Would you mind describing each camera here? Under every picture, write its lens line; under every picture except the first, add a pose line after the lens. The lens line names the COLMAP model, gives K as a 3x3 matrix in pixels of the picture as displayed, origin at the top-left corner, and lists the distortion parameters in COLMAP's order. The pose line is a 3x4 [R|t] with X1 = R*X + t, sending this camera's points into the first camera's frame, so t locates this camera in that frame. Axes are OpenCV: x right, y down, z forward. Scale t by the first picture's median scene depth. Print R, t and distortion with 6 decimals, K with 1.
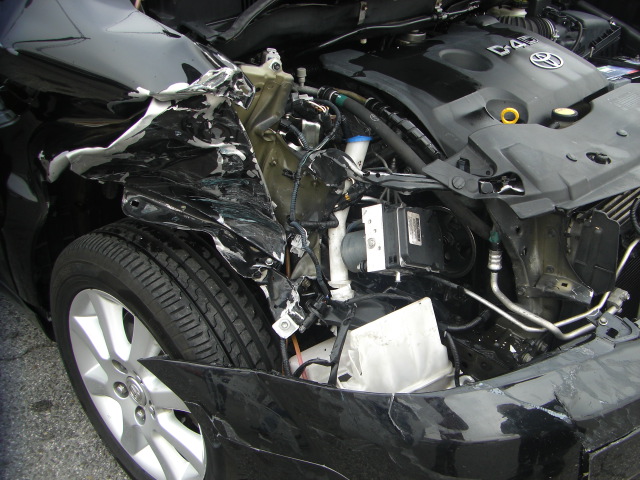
lens RADIAL K [[725.0, 0, 380.1], [0, 725.0, 257.8], [0, 0, 1]] dist [-0.161146, 0.058201]
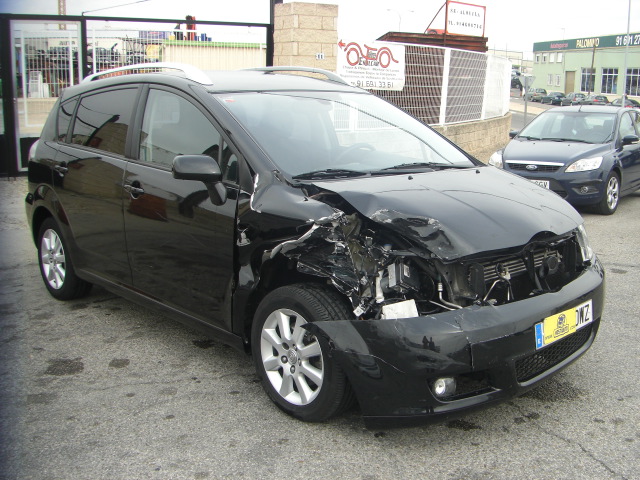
lens RADIAL K [[730.5, 0, 378.4], [0, 730.5, 256.6], [0, 0, 1]] dist [-0.190596, 0.143329]
pose [[0.994929, -0.024992, -0.097425, 0.198879], [-0.009148, 0.942138, -0.335100, 0.781369], [0.100163, 0.334292, 0.937132, -1.500397]]
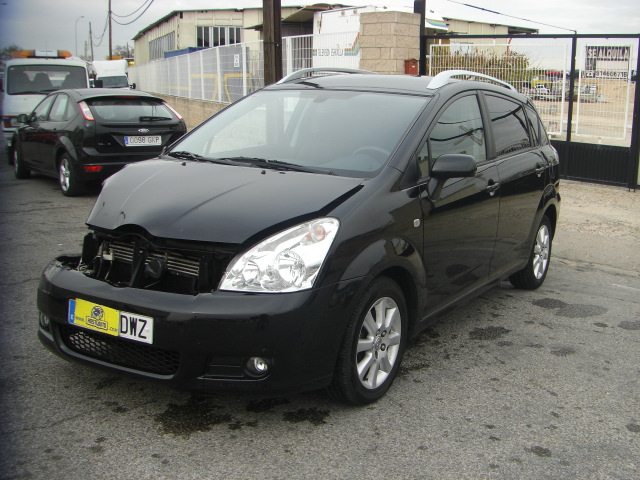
lens RADIAL K [[730.5, 0, 378.4], [0, 730.5, 256.6], [0, 0, 1]] dist [-0.190596, 0.143329]
pose [[0.175167, 0.156934, -0.971951, 3.237832], [-0.550101, 0.834340, 0.035574, -0.712041], [0.816521, 0.528439, 0.232478, 1.277790]]
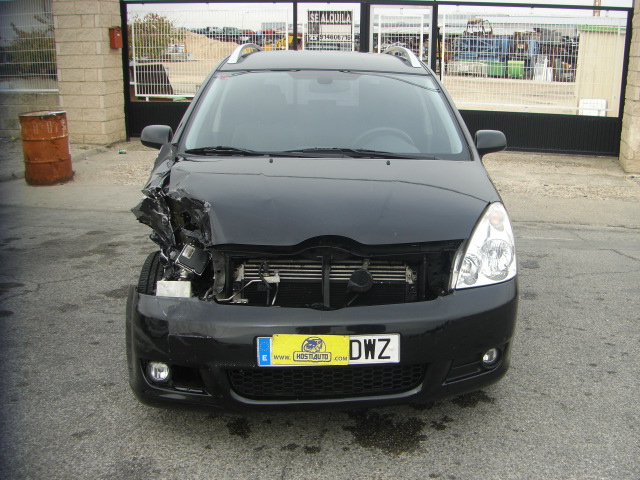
lens RADIAL K [[730.5, 0, 378.4], [0, 730.5, 256.6], [0, 0, 1]] dist [-0.190596, 0.143329]
pose [[0.686107, 0.137145, -0.714457, 2.295683], [-0.371367, 0.910503, -0.181853, 0.187827], [0.625575, 0.390096, 0.675634, -0.326320]]
